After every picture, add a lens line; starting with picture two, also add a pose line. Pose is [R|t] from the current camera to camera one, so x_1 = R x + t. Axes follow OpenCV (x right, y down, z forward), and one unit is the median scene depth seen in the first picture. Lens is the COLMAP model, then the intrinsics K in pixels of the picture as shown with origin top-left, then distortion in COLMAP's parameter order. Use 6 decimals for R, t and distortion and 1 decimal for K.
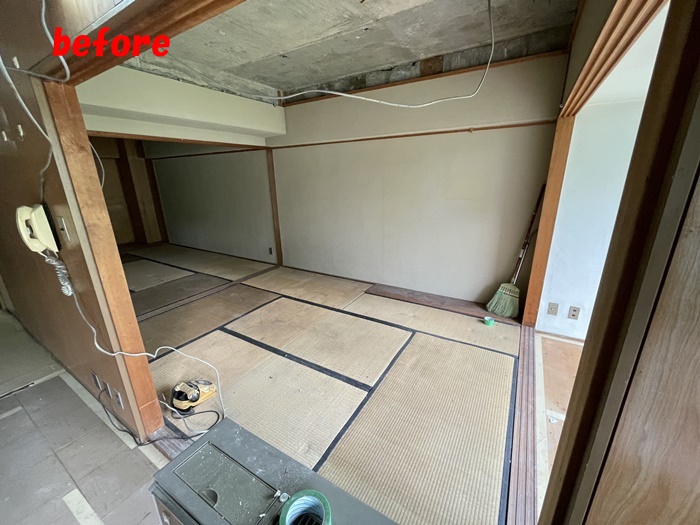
lens RADIAL K [[283.5, 0, 350.0], [0, 283.5, 262.5], [0, 0, 1]] dist [-0.002916, 0.000350]
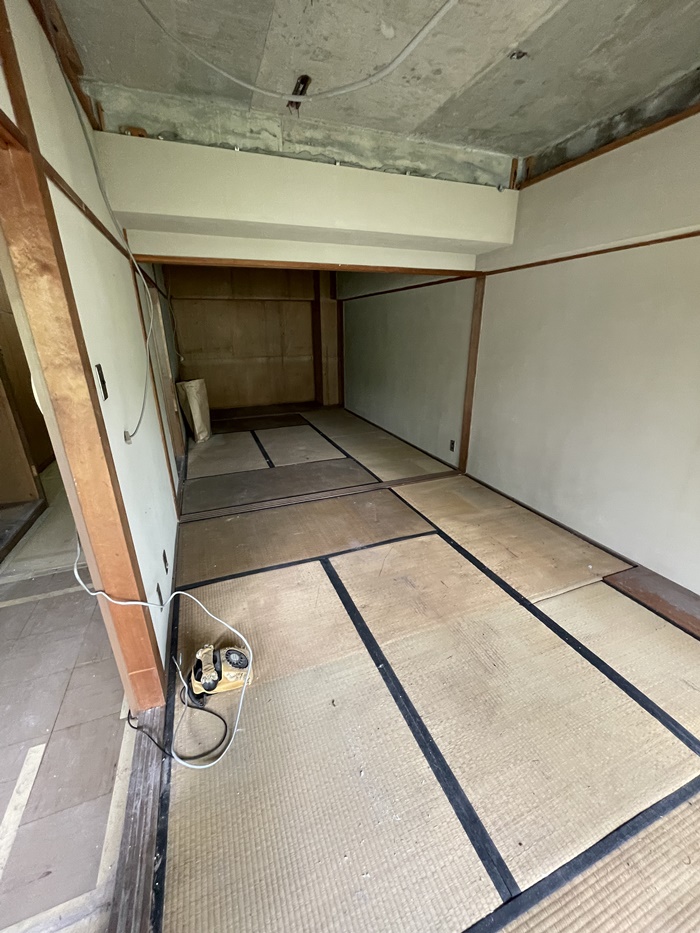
lens RADIAL K [[377.9, 0, 351.3], [0, 377.9, 468.3], [0, 0, 1]] dist [-0.002916, 0.000350]
pose [[0.796536, 0.222747, -0.562062, 0.032126], [-0.184011, 0.974870, 0.125570, -0.078008], [0.575908, 0.003405, 0.817508, 0.267094]]
